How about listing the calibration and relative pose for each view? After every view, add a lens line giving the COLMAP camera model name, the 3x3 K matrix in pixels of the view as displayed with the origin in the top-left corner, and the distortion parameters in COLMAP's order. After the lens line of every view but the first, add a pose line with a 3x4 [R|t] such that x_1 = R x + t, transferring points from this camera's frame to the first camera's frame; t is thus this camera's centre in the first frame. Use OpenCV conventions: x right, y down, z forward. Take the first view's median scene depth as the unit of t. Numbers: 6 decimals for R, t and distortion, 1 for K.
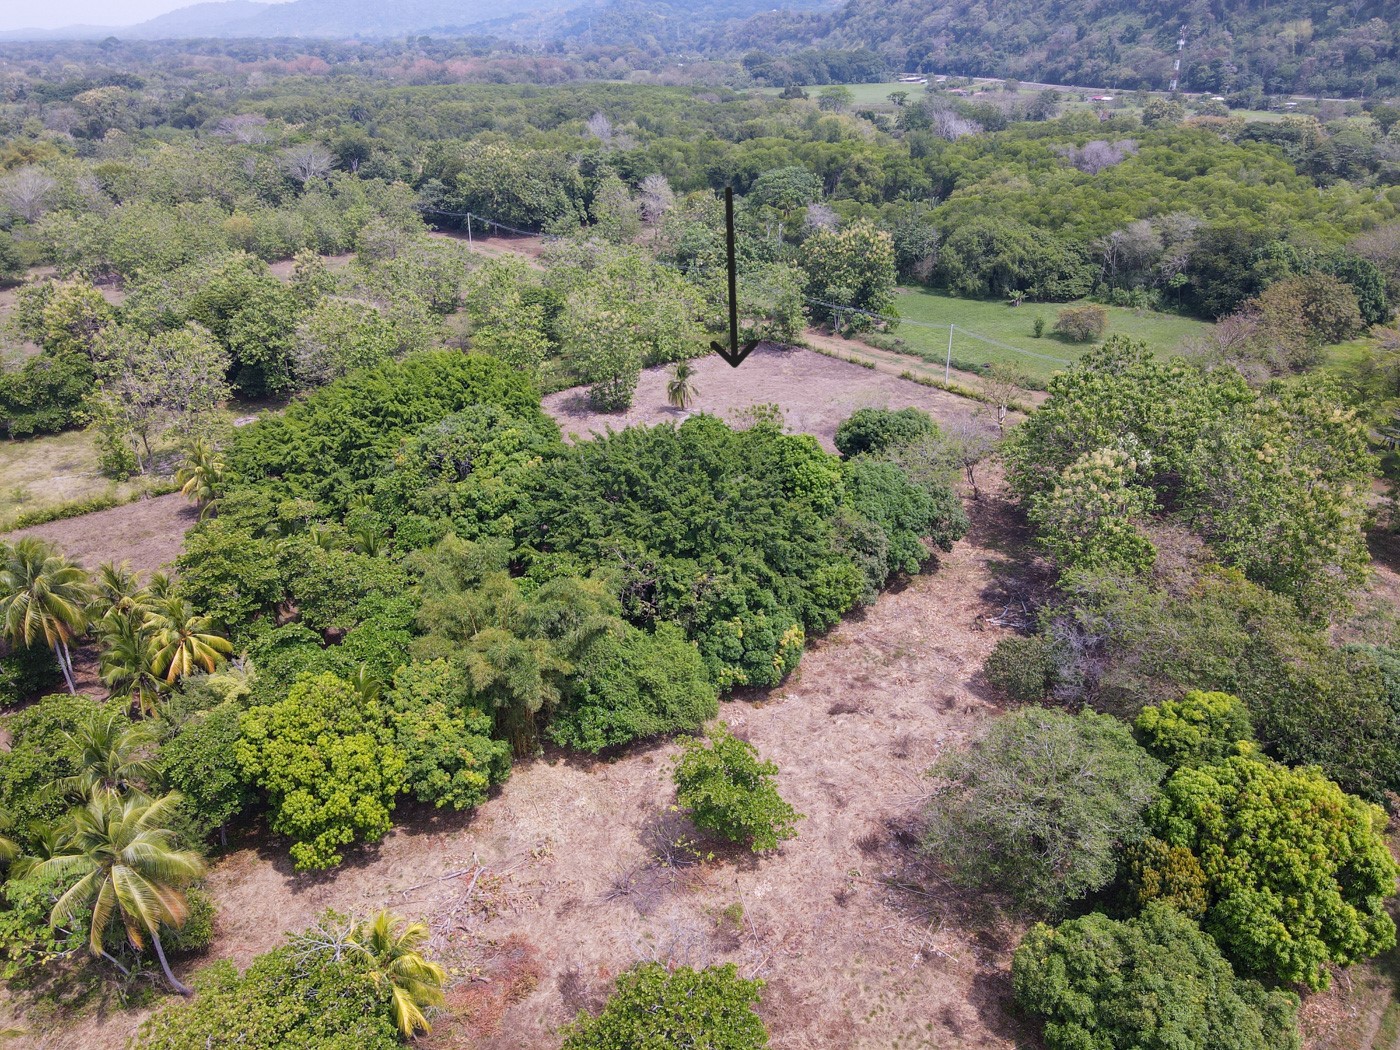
lens RADIAL K [[1043.3, 0, 700.4], [0, 1043.3, 525.3], [0, 0, 1]] dist [-0.006151, 0.042017]
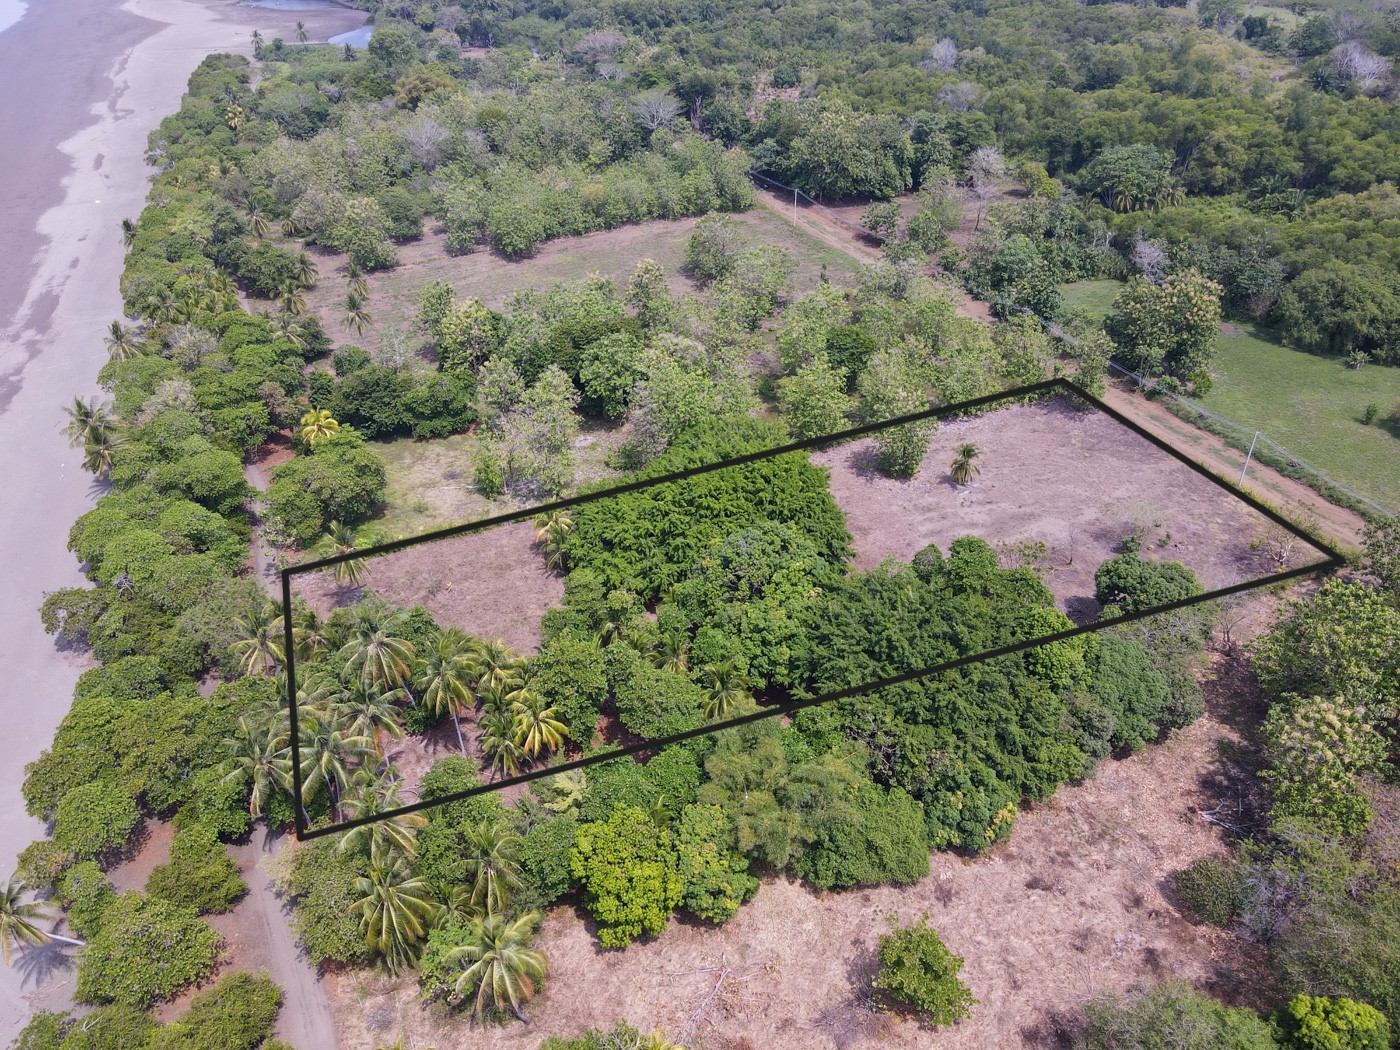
lens RADIAL K [[1043.3, 0, 691.8], [0, 1043.3, 523.4], [0, 0, 1]] dist [-0.006151, 0.042017]
pose [[0.952746, 0.158738, -0.258994, 0.002877], [-0.121932, 0.980744, 0.152556, -0.320852], [0.278224, -0.113767, 0.953755, -0.170663]]
